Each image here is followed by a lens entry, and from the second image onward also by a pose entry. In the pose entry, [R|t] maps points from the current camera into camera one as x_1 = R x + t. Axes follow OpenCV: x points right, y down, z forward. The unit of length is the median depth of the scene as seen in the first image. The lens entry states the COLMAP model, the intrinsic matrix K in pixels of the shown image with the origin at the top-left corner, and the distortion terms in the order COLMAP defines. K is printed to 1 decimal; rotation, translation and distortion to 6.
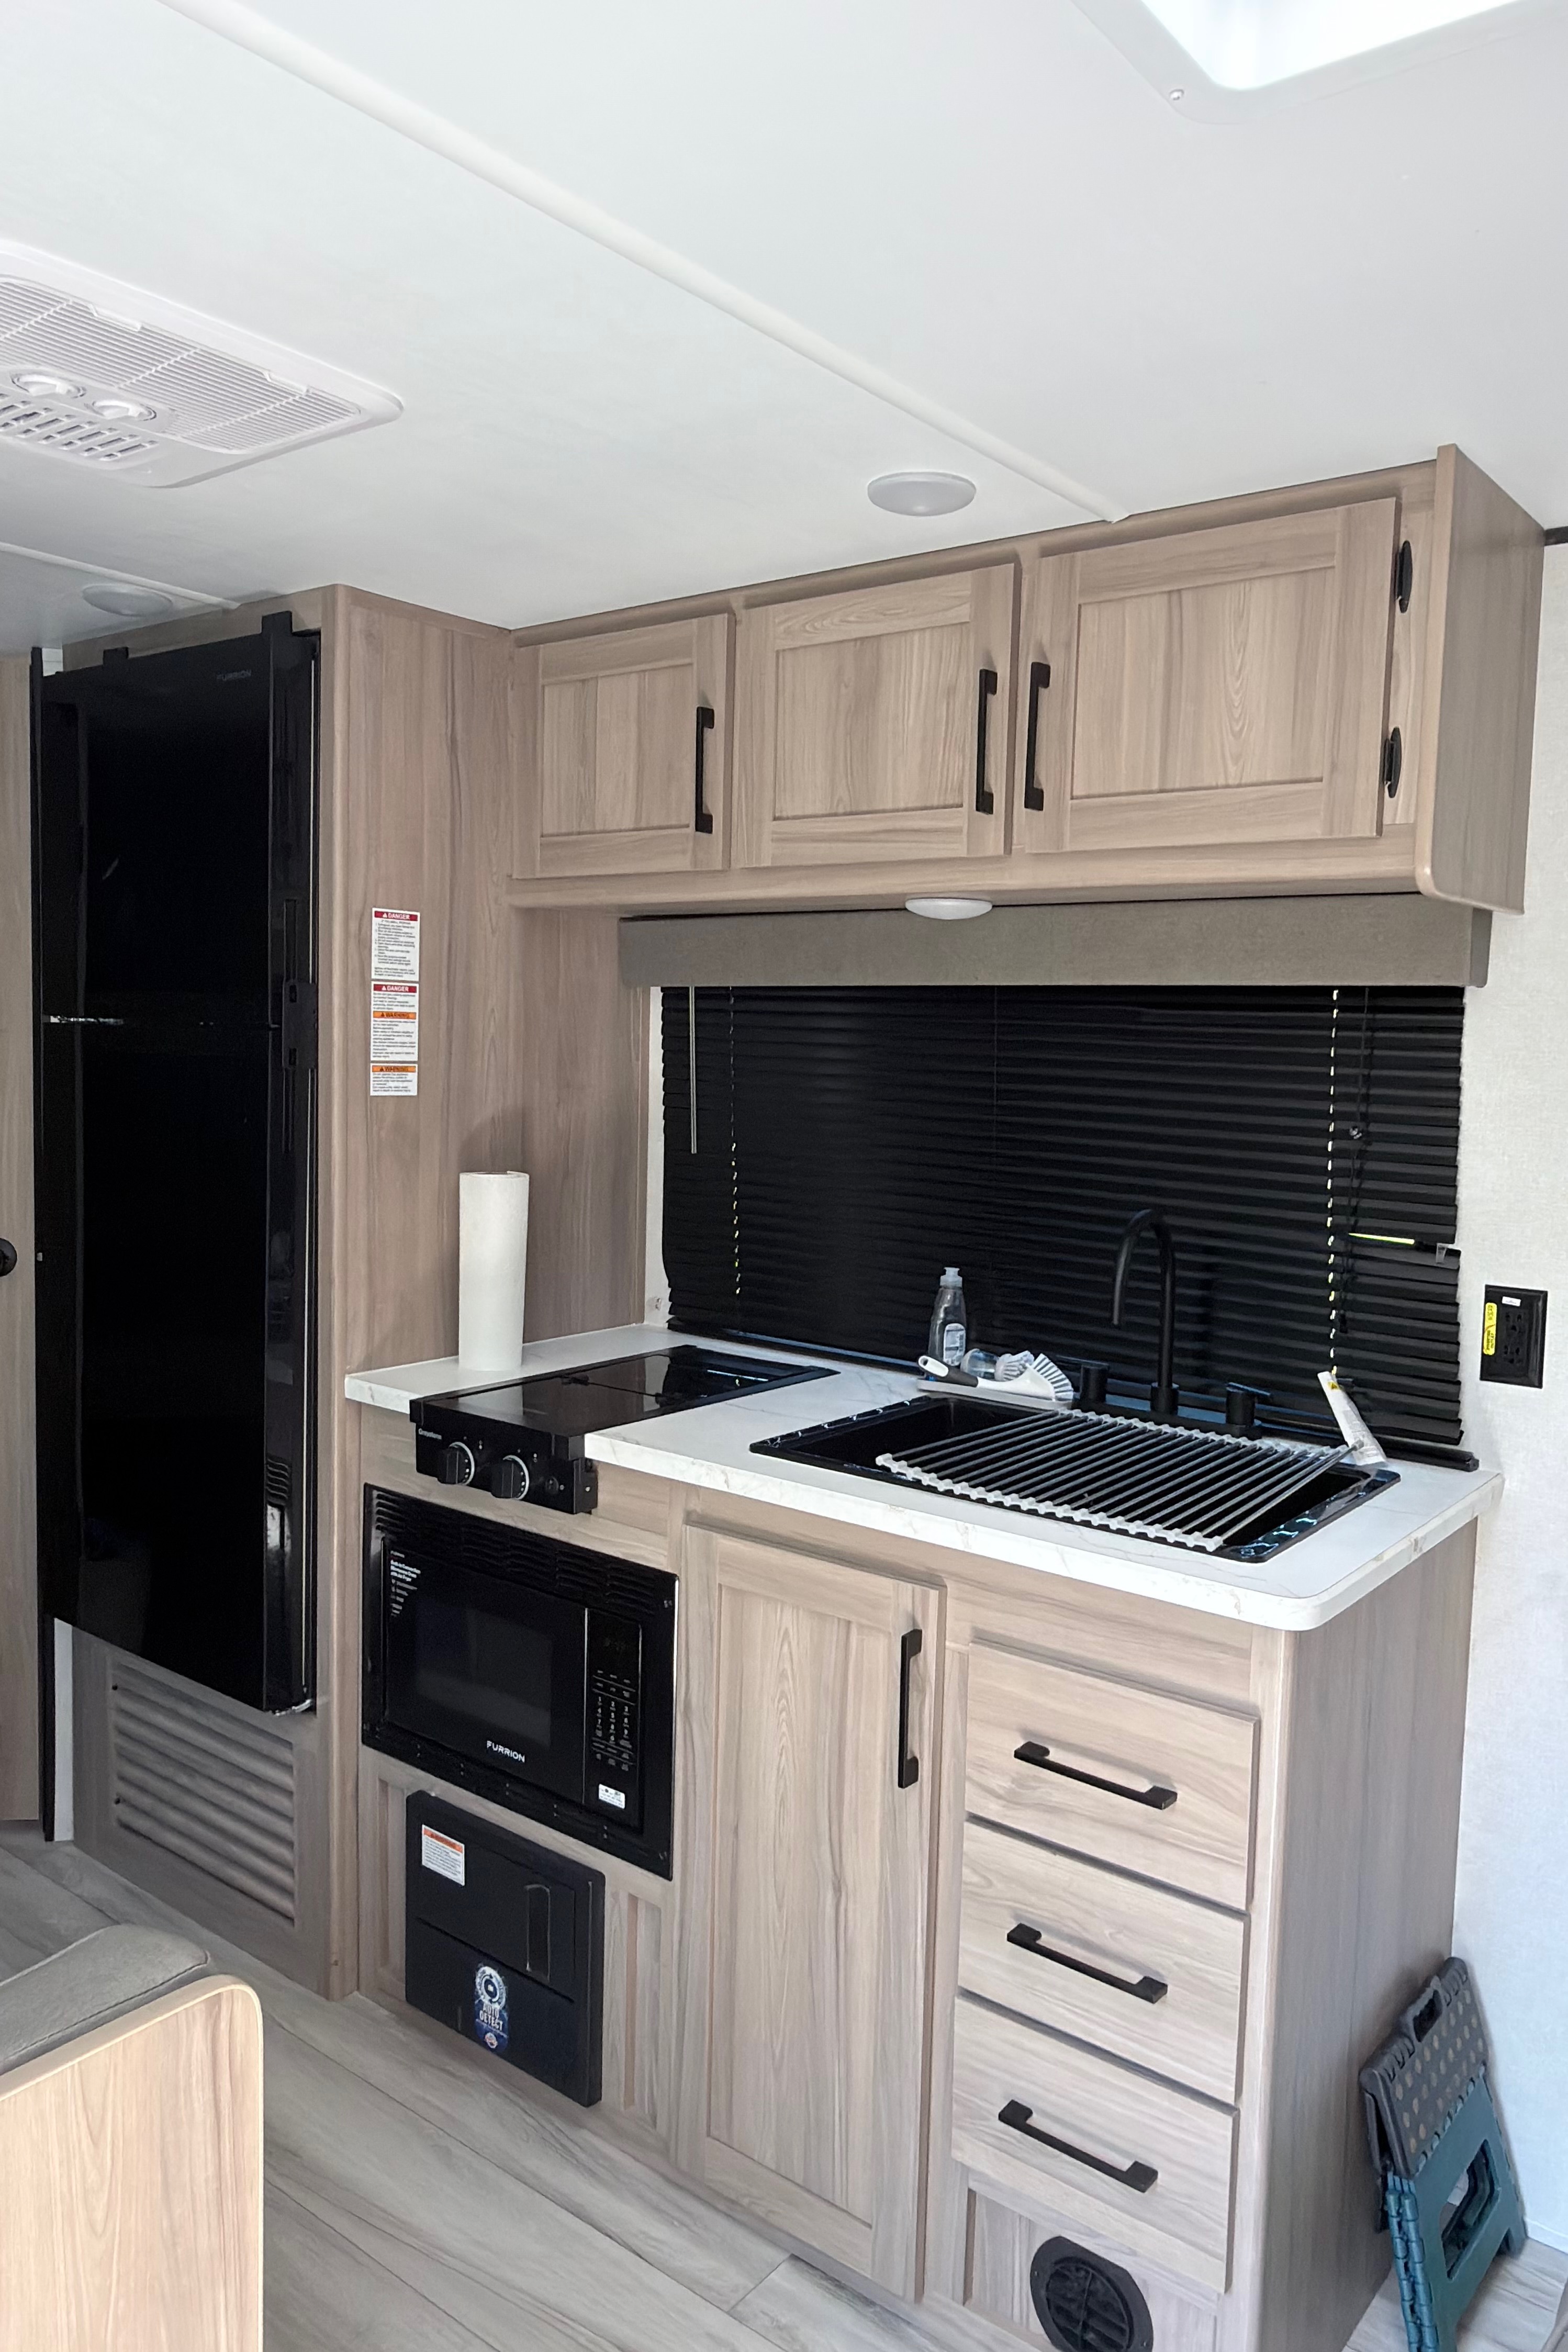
lens RADIAL K [[1708.0, 0, 779.7], [0, 1708.0, 1171.3], [0, 0, 1]] dist [-0.006068, 0.027604]
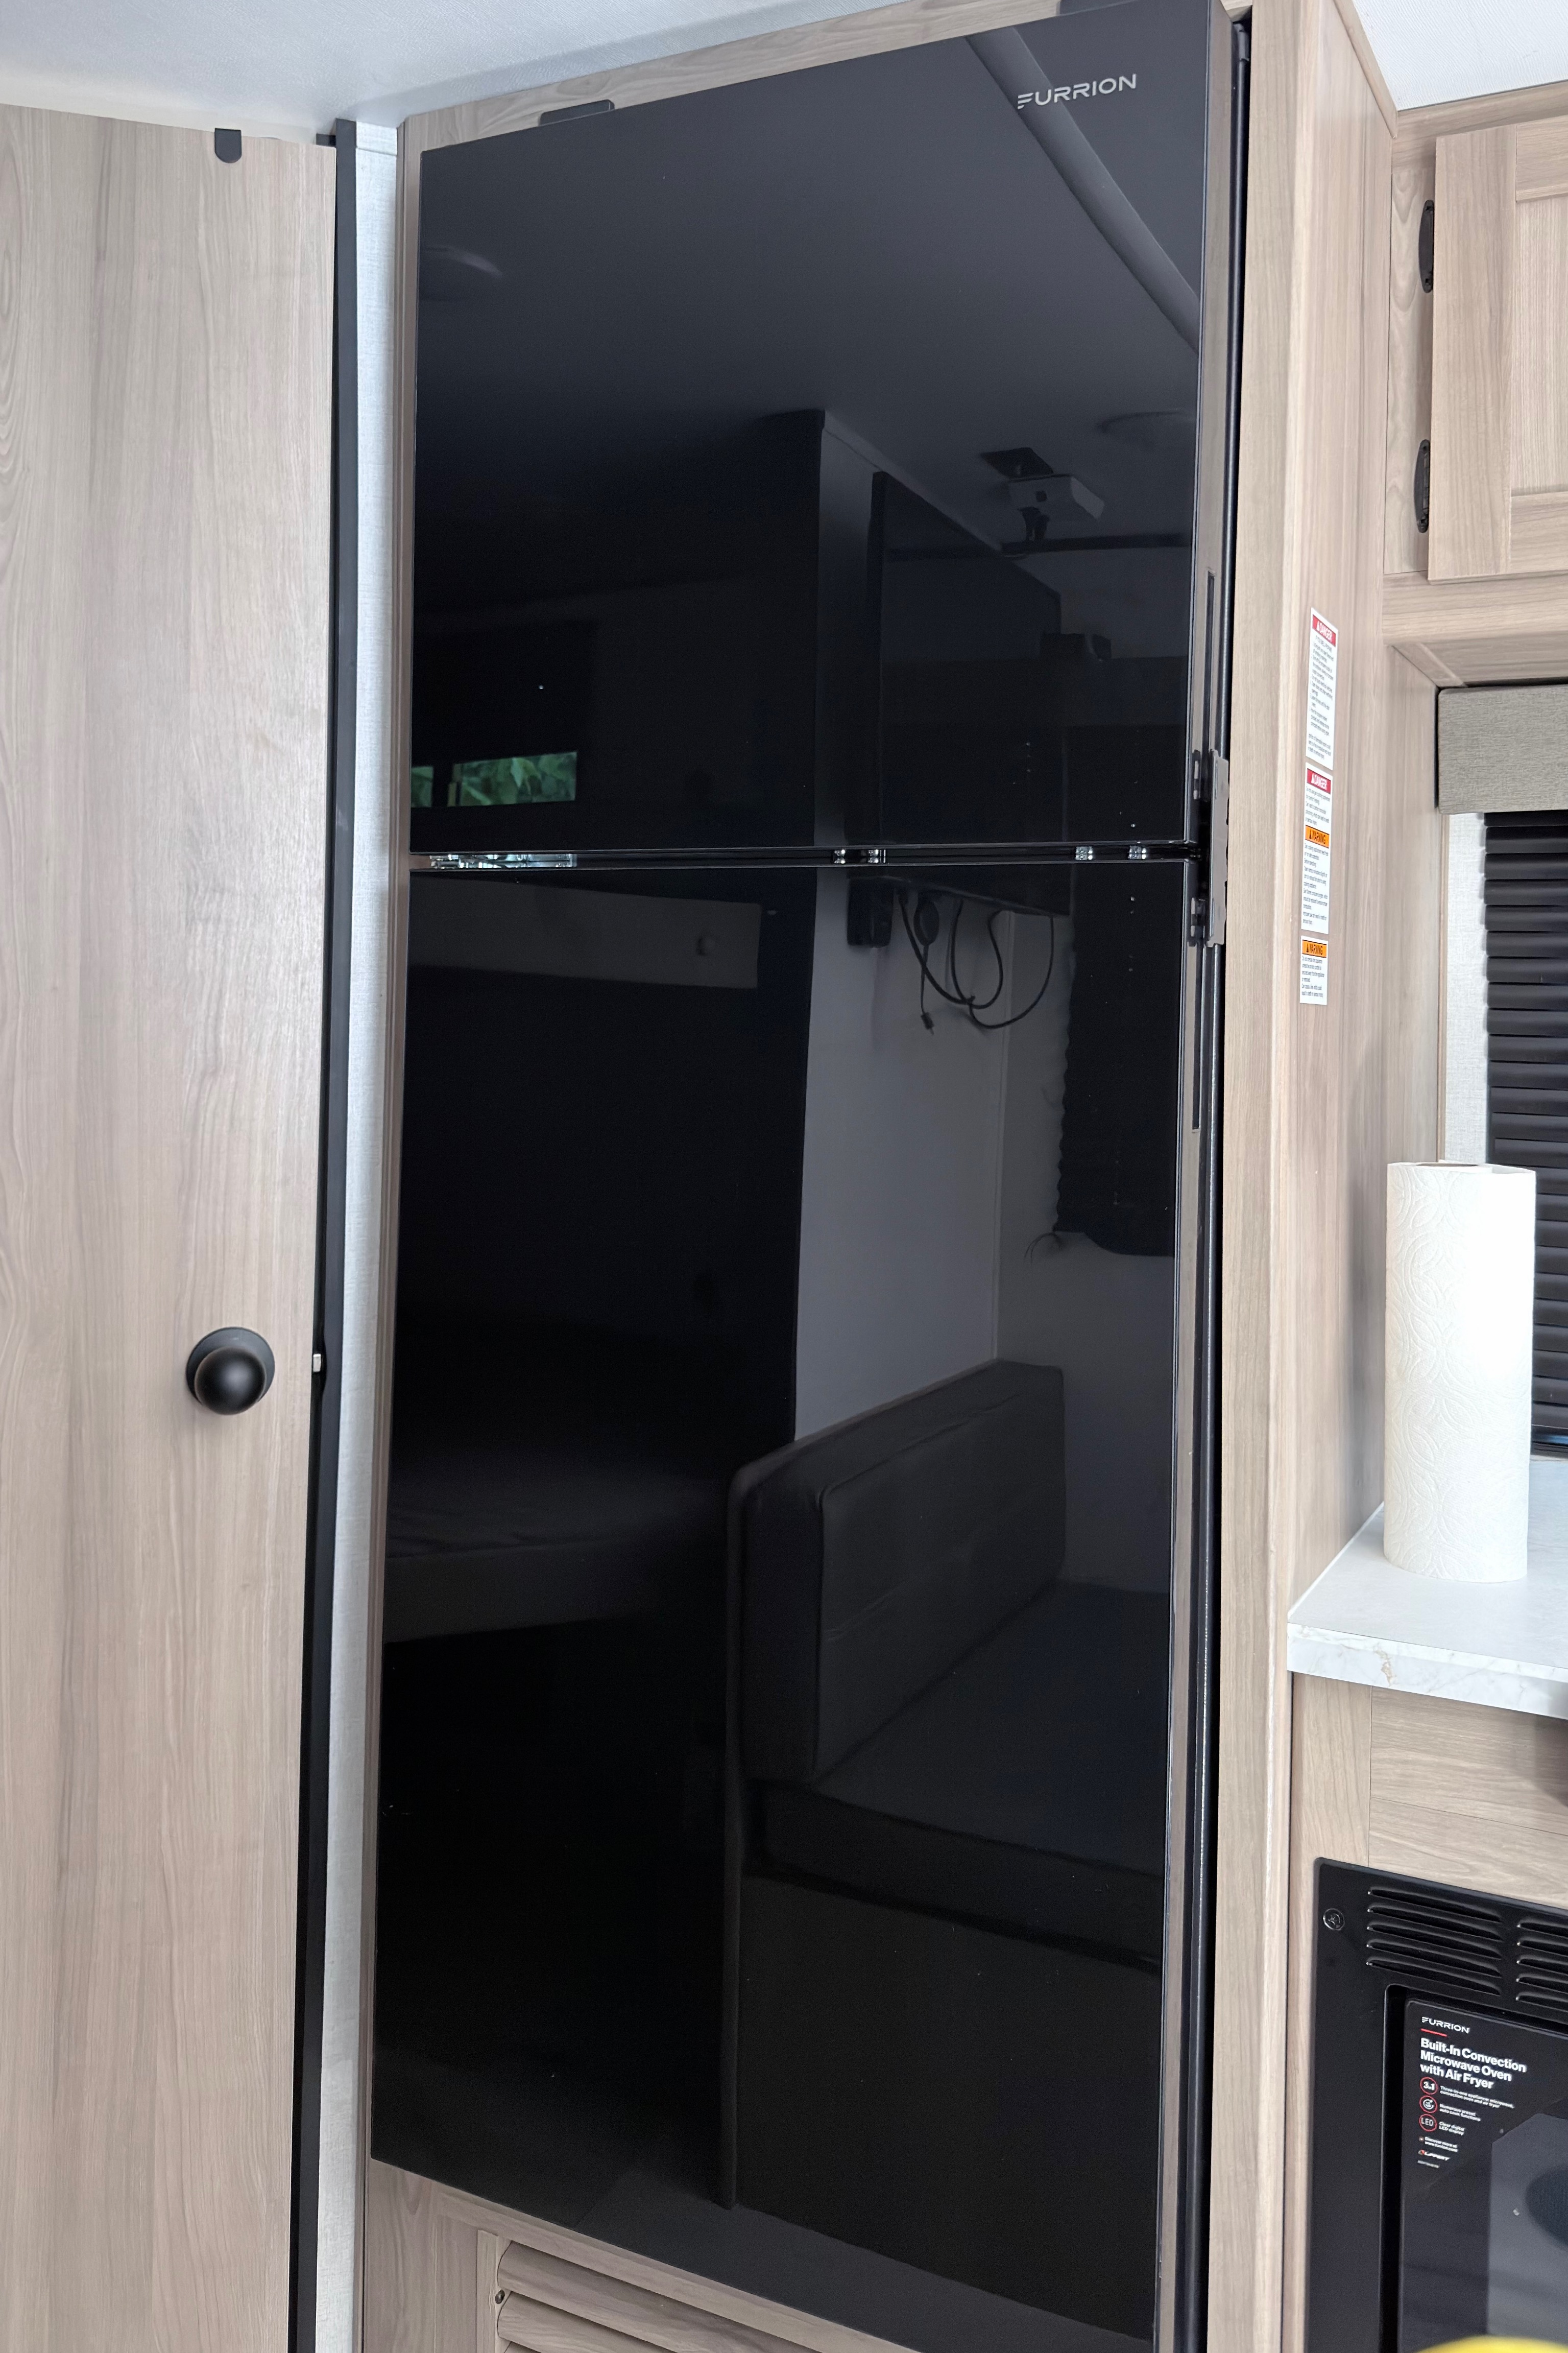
lens RADIAL K [[1977.4, 0, 831.9], [0, 1977.4, 986.2], [0, 0, 1]] dist [0.077414, -0.082182]
pose [[0.979397, -0.014714, 0.201408, -0.469796], [0.030475, 0.996689, -0.075377, -0.011557], [-0.199632, 0.079962, 0.976603, 0.482069]]
